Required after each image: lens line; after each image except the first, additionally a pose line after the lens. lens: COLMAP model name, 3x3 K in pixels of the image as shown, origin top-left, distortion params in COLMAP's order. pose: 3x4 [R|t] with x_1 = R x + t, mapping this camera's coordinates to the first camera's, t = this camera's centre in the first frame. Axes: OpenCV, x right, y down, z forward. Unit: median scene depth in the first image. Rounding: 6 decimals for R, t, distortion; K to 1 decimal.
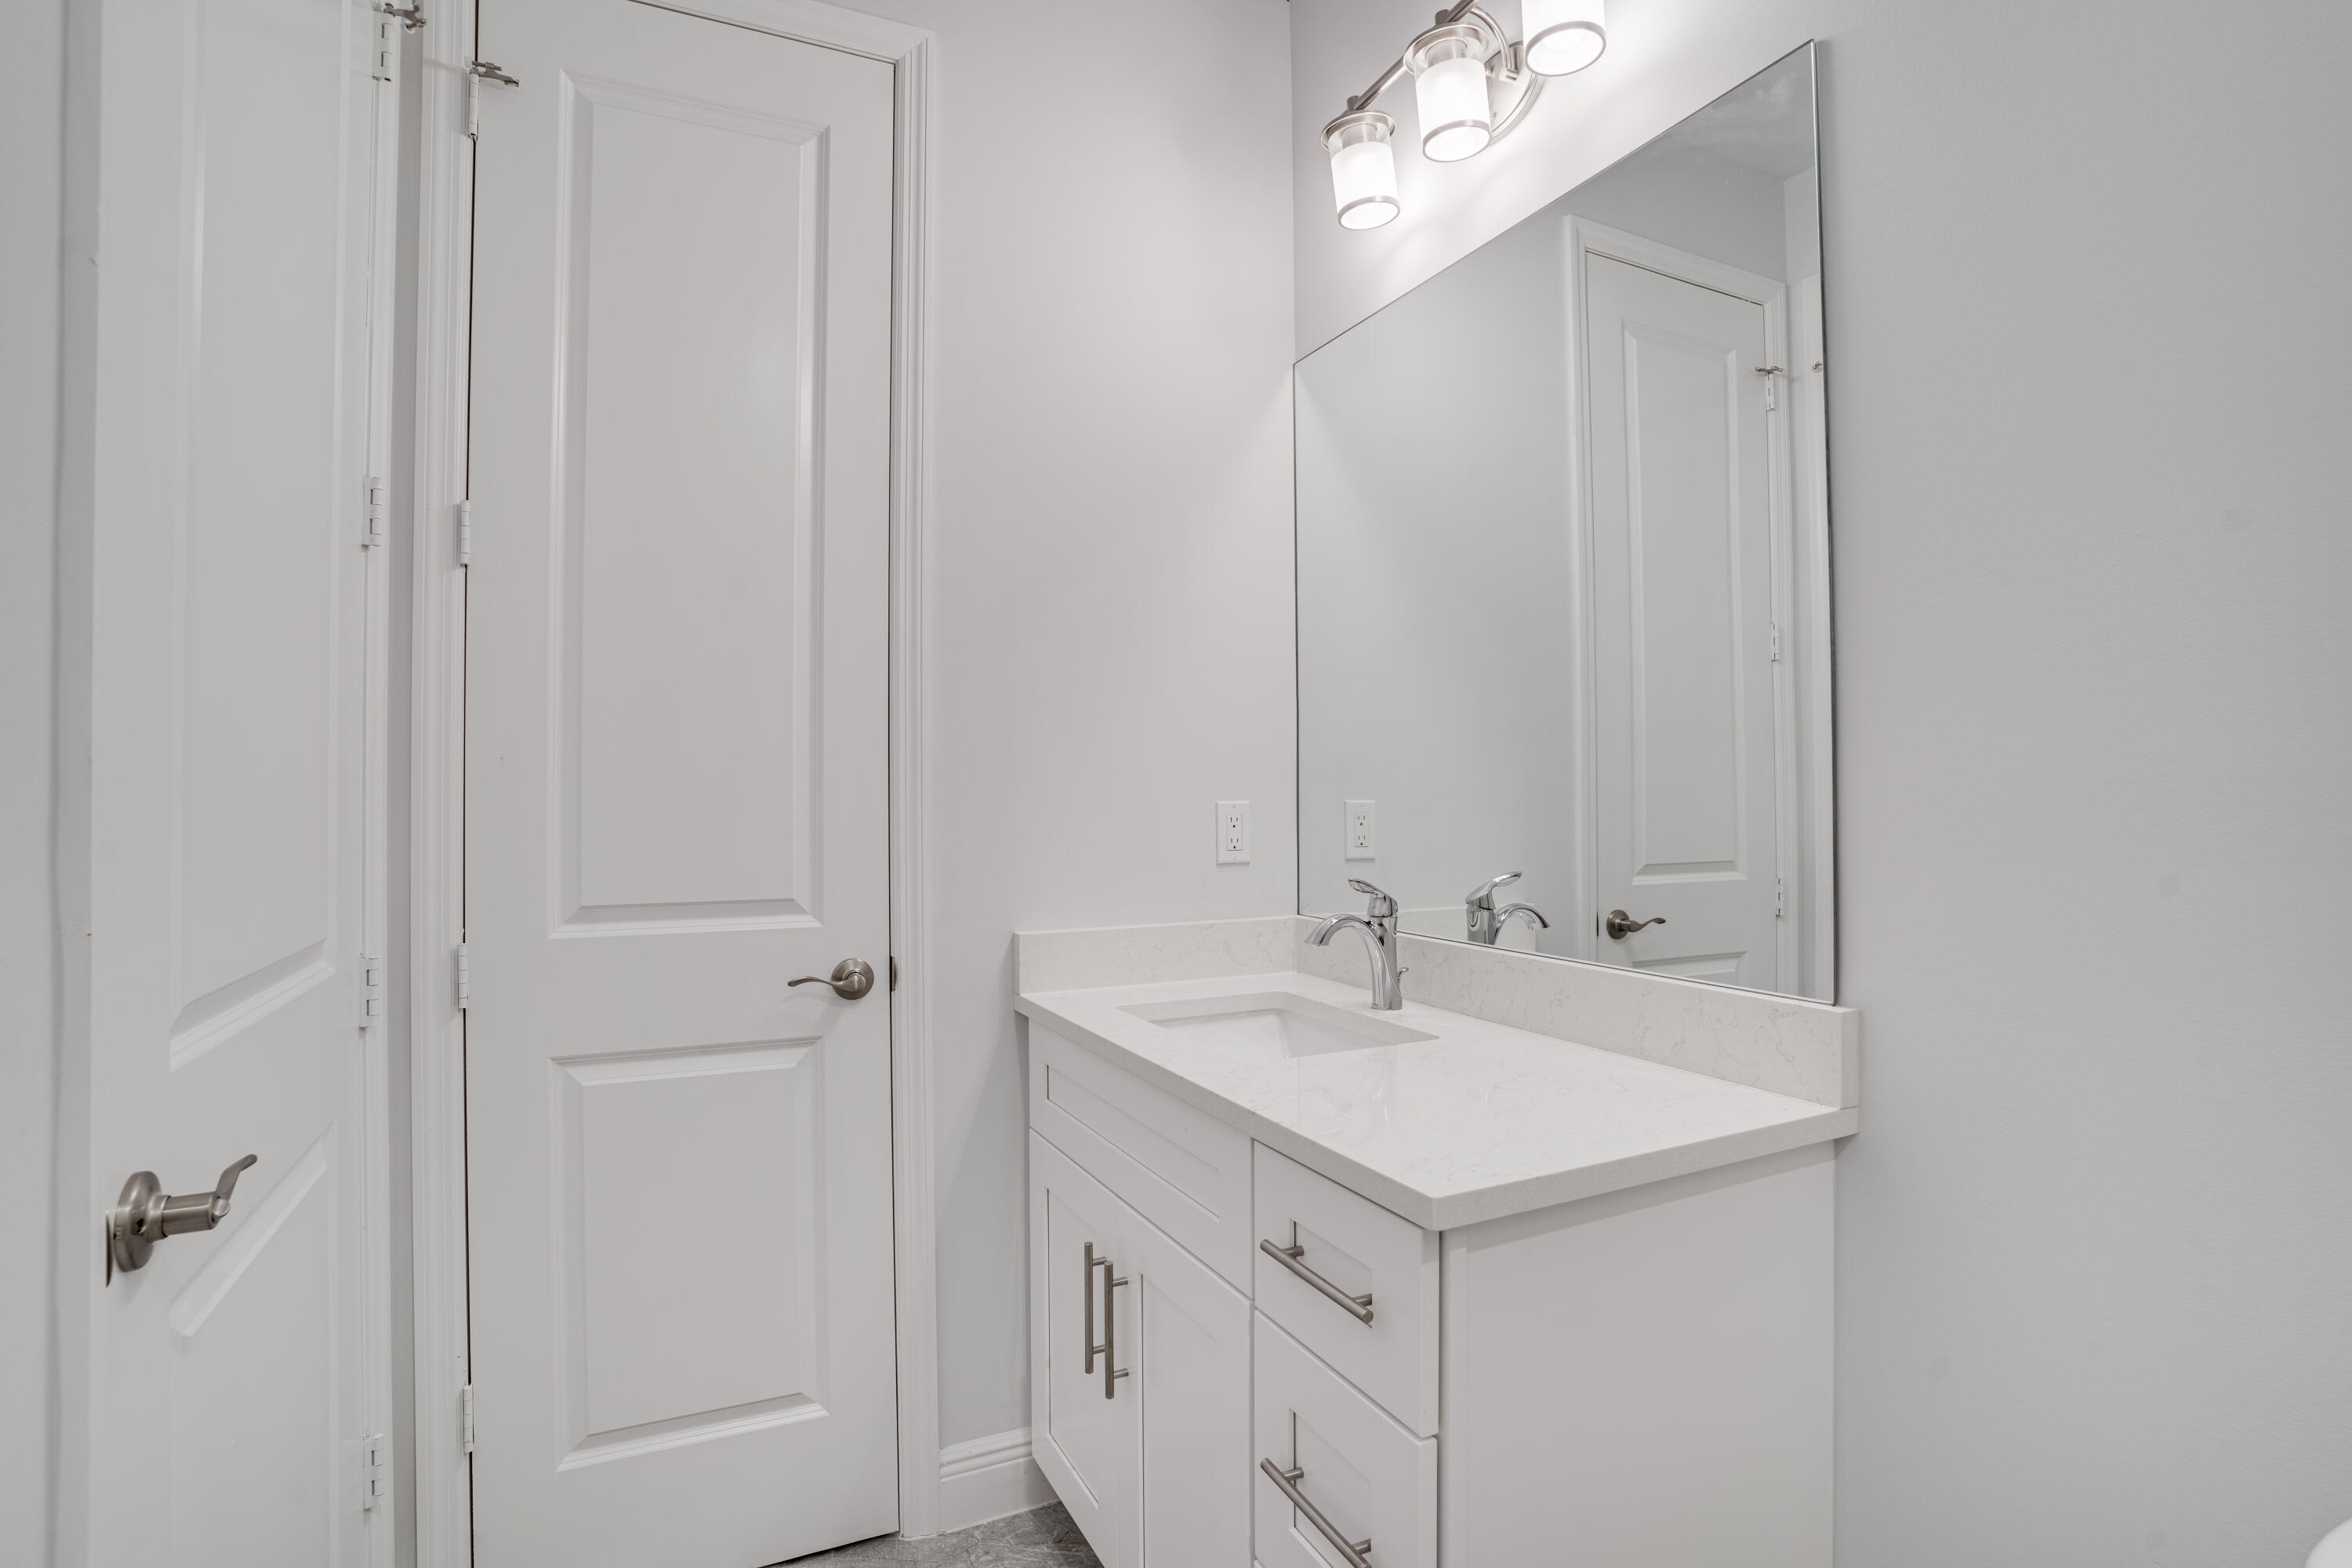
lens RADIAL K [[1156.7, 0, 1165.9], [0, 1156.7, 767.8], [0, 0, 1]] dist [-0.076826, 0.035891]
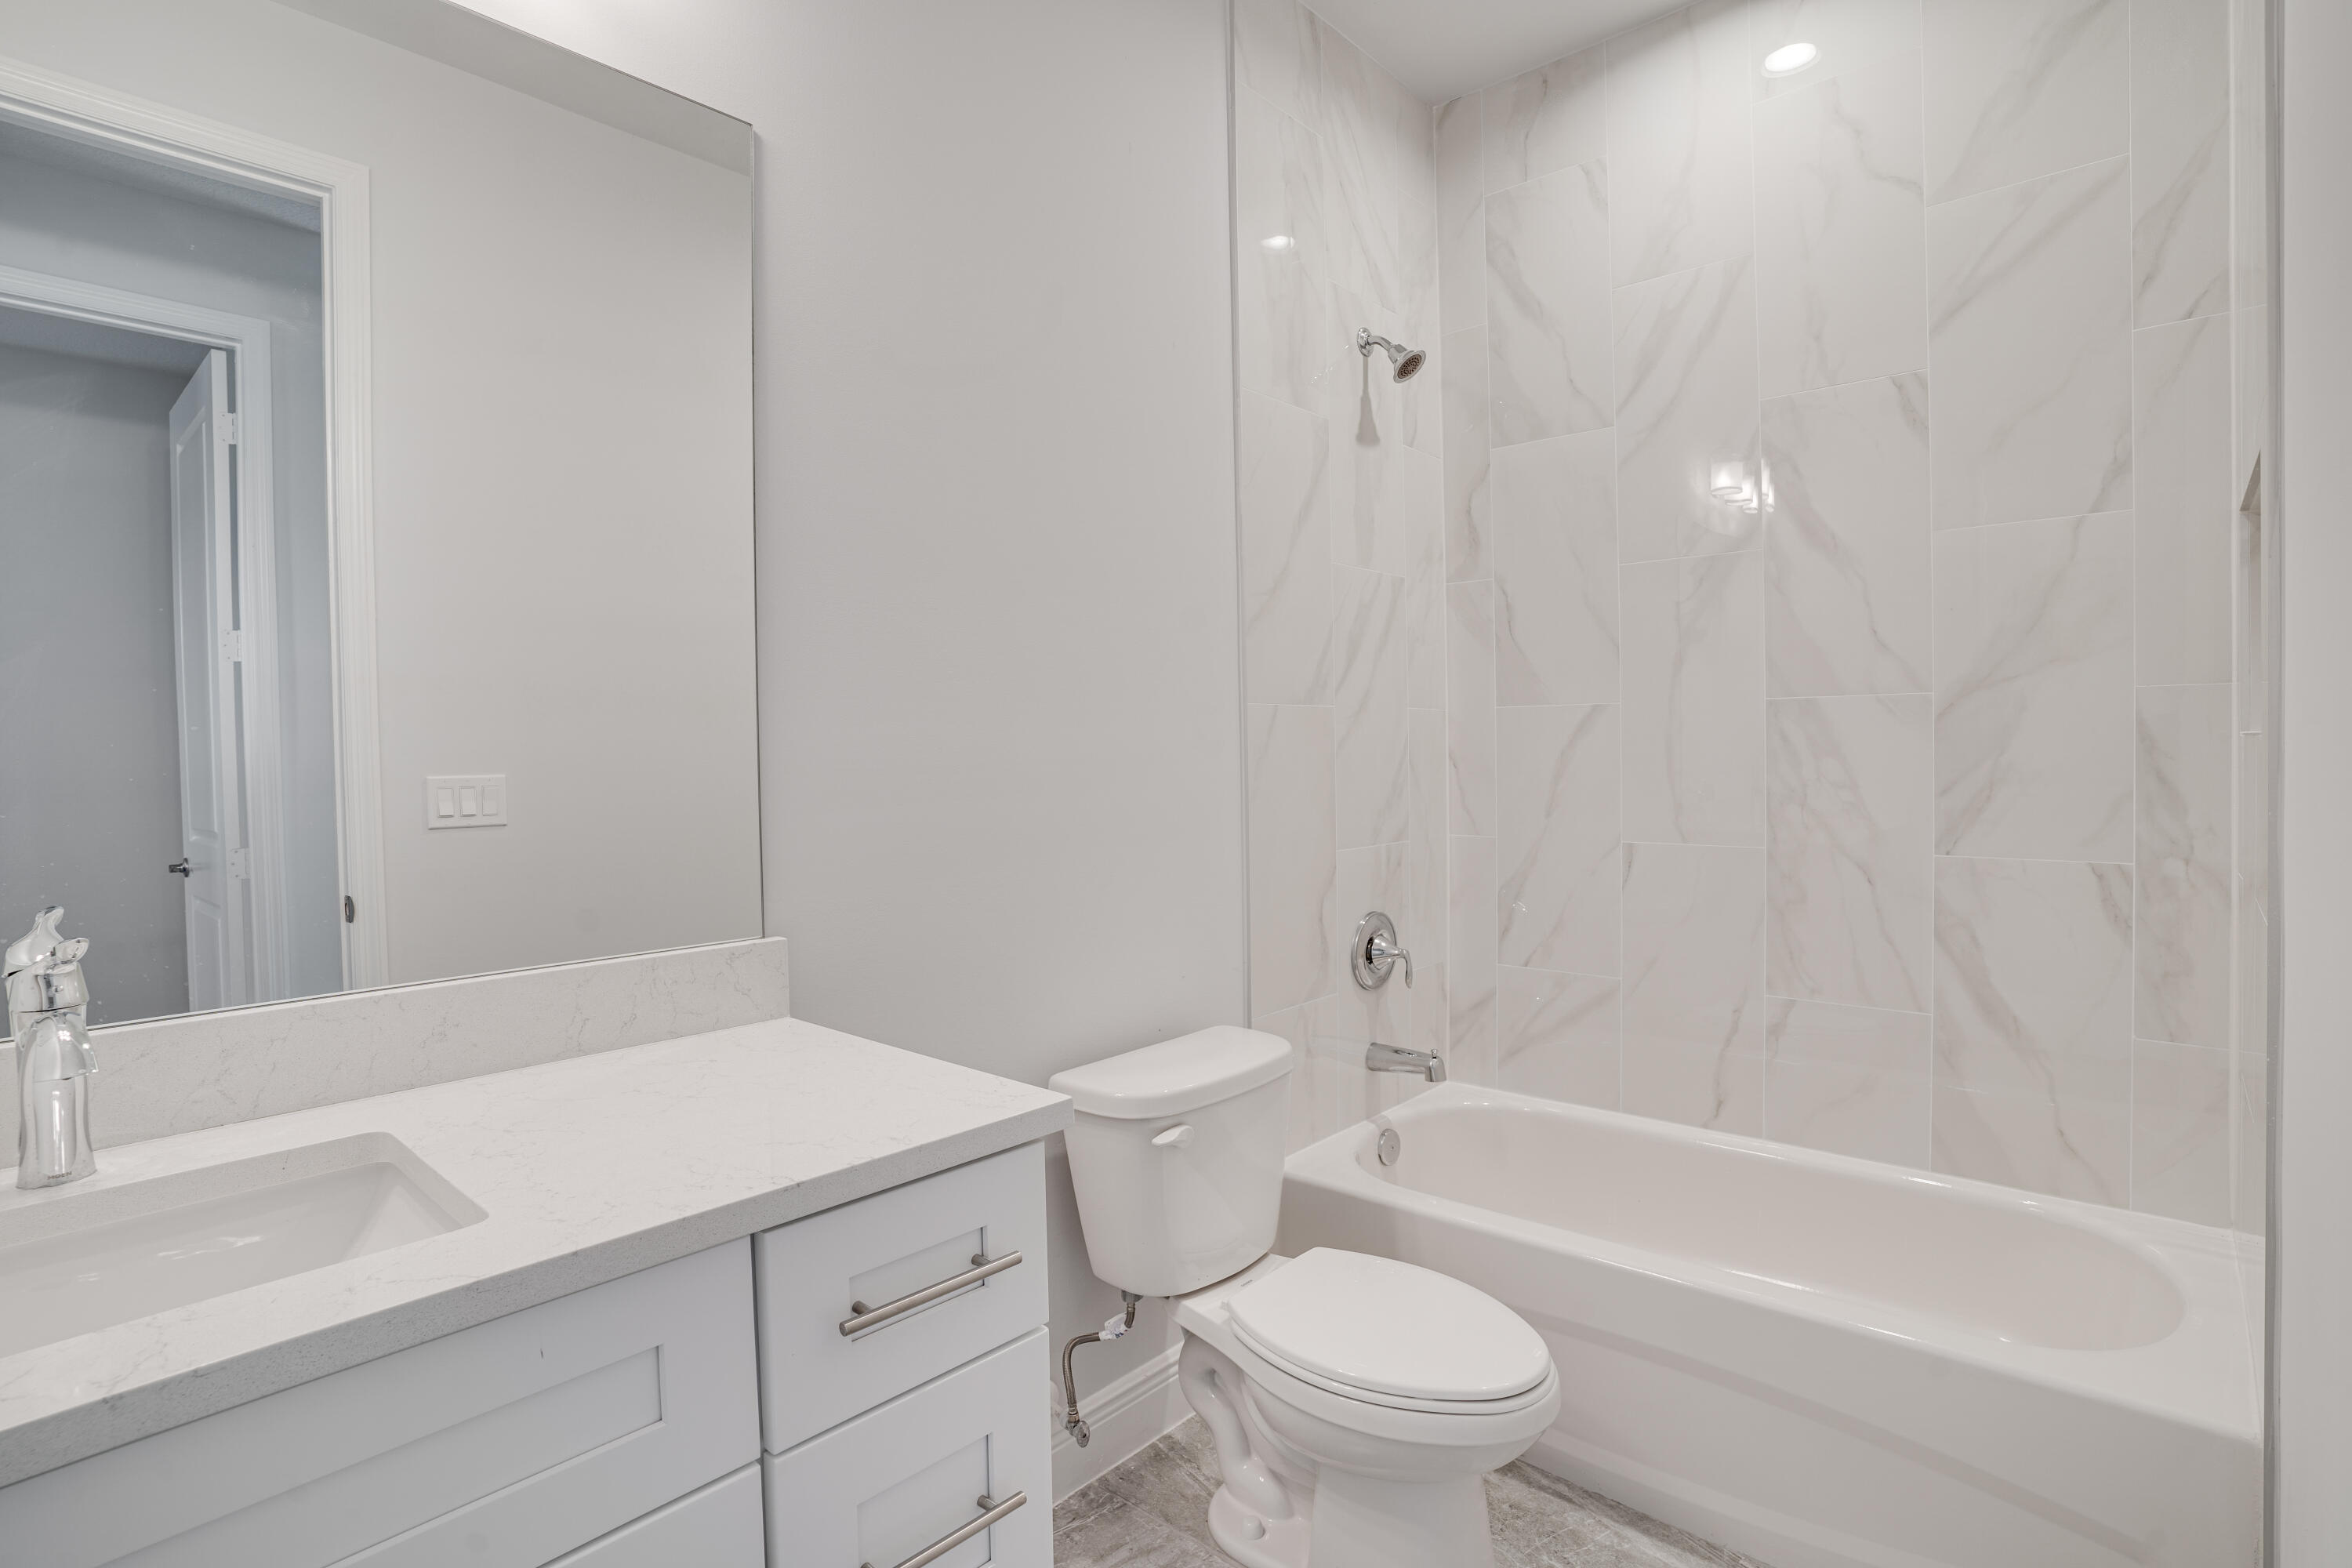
lens RADIAL K [[1156.7, 0, 1165.9], [0, 1156.7, 767.8], [0, 0, 1]] dist [-0.076826, 0.035891]
pose [[-0.366261, -0.000477, 0.930512, -0.646527], [0.002751, 0.999995, 0.001596, 0.025660], [-0.930508, 0.003144, -0.366257, 0.962262]]
